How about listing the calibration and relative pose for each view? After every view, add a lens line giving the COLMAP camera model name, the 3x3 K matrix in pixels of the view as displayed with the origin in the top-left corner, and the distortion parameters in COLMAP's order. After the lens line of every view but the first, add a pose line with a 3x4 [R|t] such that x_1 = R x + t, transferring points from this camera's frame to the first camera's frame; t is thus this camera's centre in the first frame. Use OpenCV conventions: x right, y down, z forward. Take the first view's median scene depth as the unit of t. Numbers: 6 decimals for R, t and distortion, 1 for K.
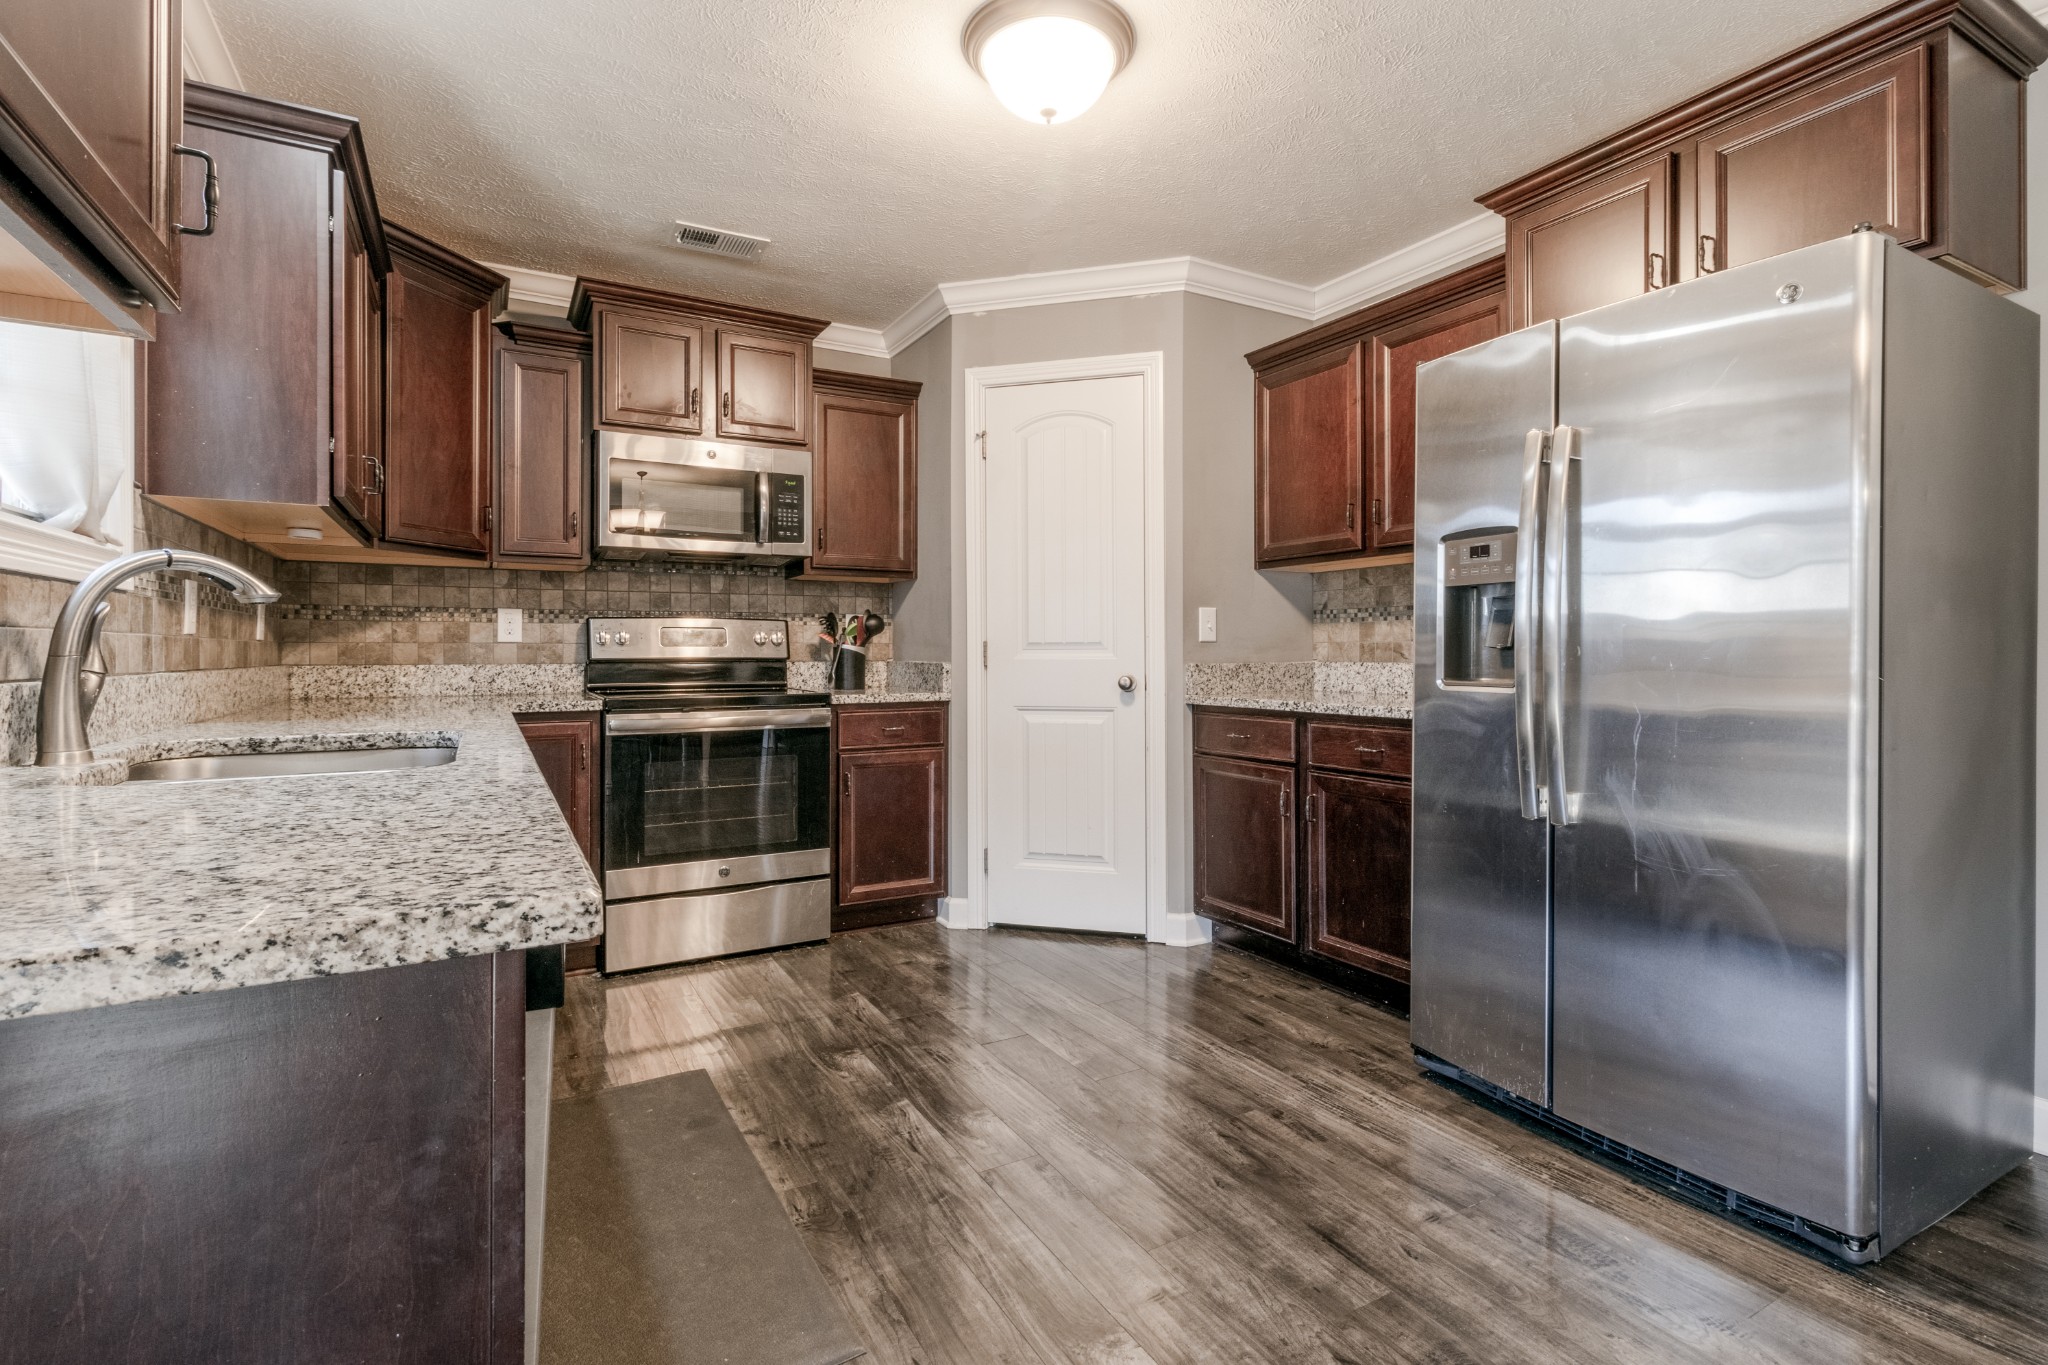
lens RADIAL K [[959.8, 0, 1026.4], [0, 959.8, 651.6], [0, 0, 1]] dist [0.000145, 0.000007]
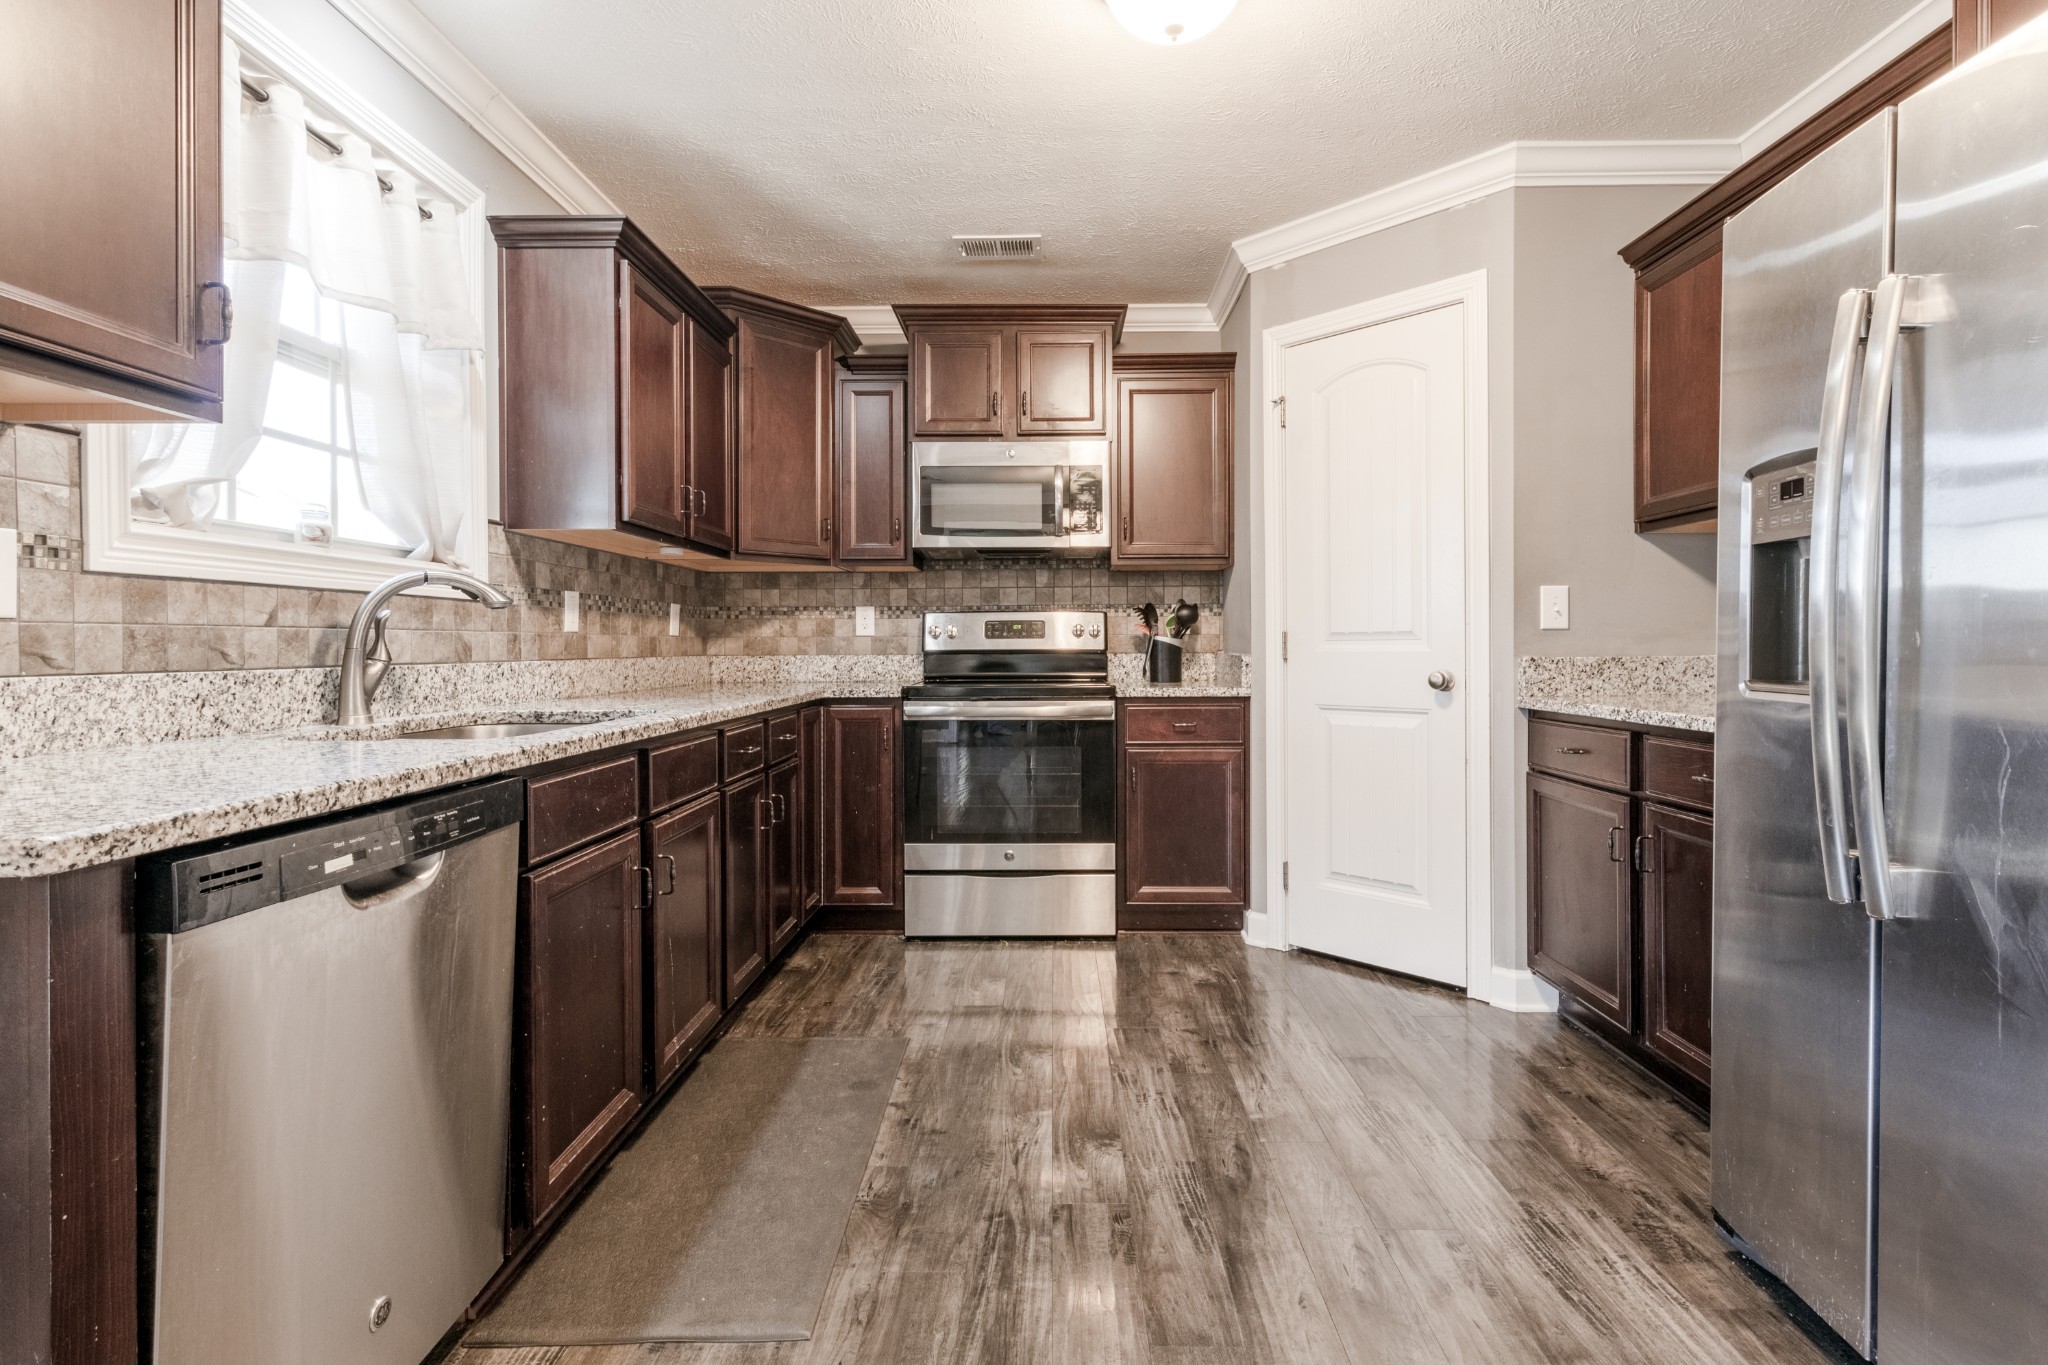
lens RADIAL K [[977.0, 0, 1037.5], [0, 977.0, 651.8], [0, 0, 1]] dist [0.000300, -0.000018]
pose [[0.863537, 0.001411, -0.504284, 0.231101], [0.003090, 0.999963, 0.008088, 0.000413], [0.504277, -0.008542, 0.863500, 0.100438]]
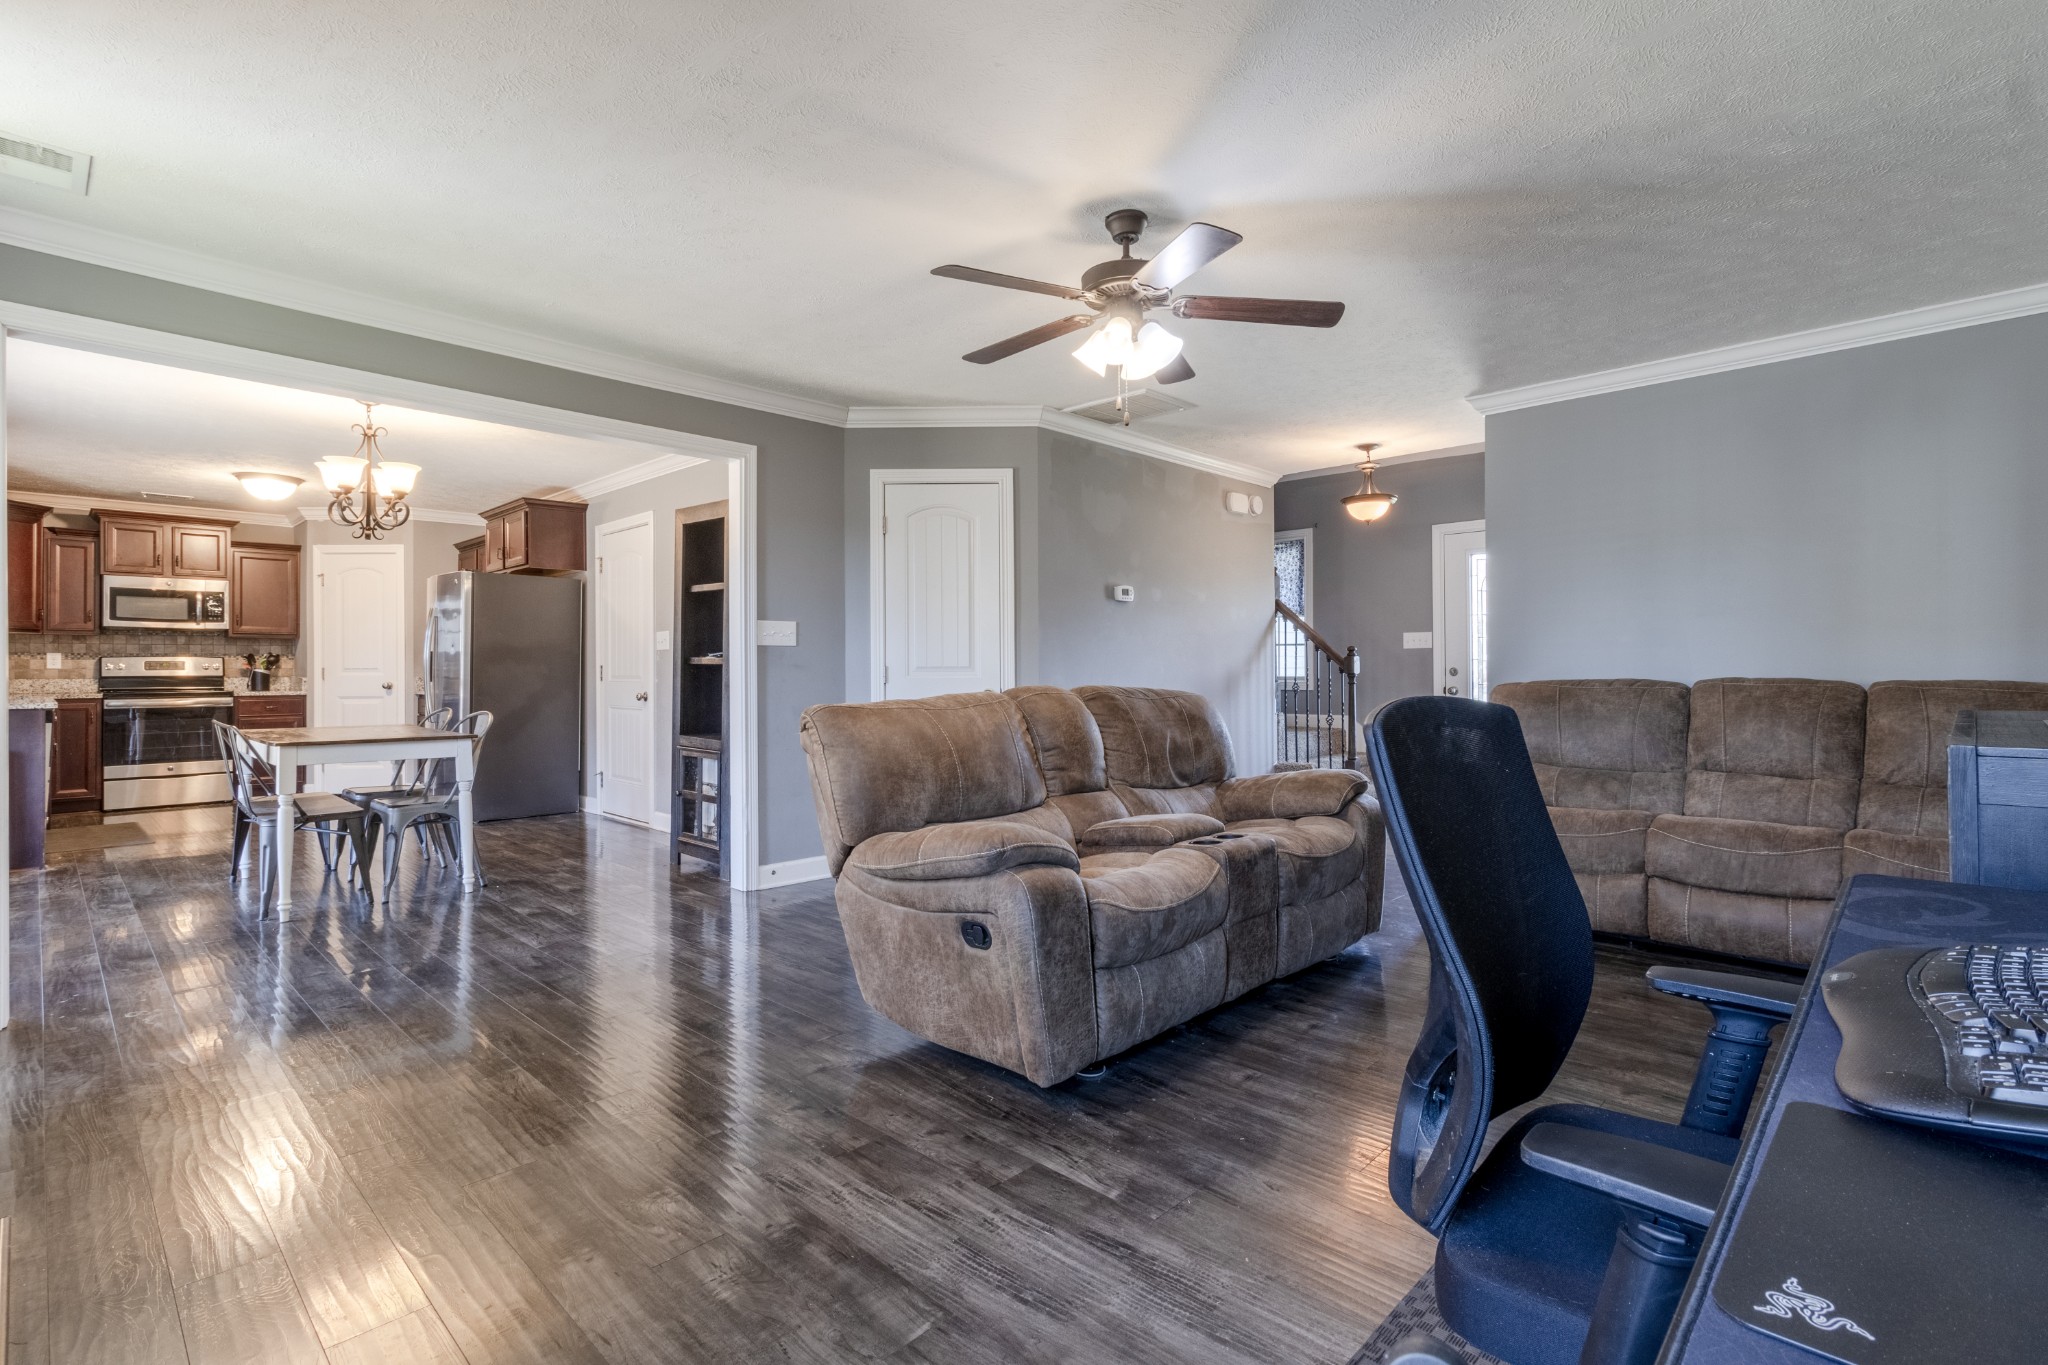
lens RADIAL K [[914.4, 0, 1073.1], [0, 914.4, 668.4], [0, 0, 1]] dist [-0.022939, 0.000232]
pose [[0.939998, -0.002081, 0.341174, 0.934876], [0.002652, 0.999996, -0.001207, -0.002174], [-0.341170, 0.002039, 0.940000, -1.655347]]
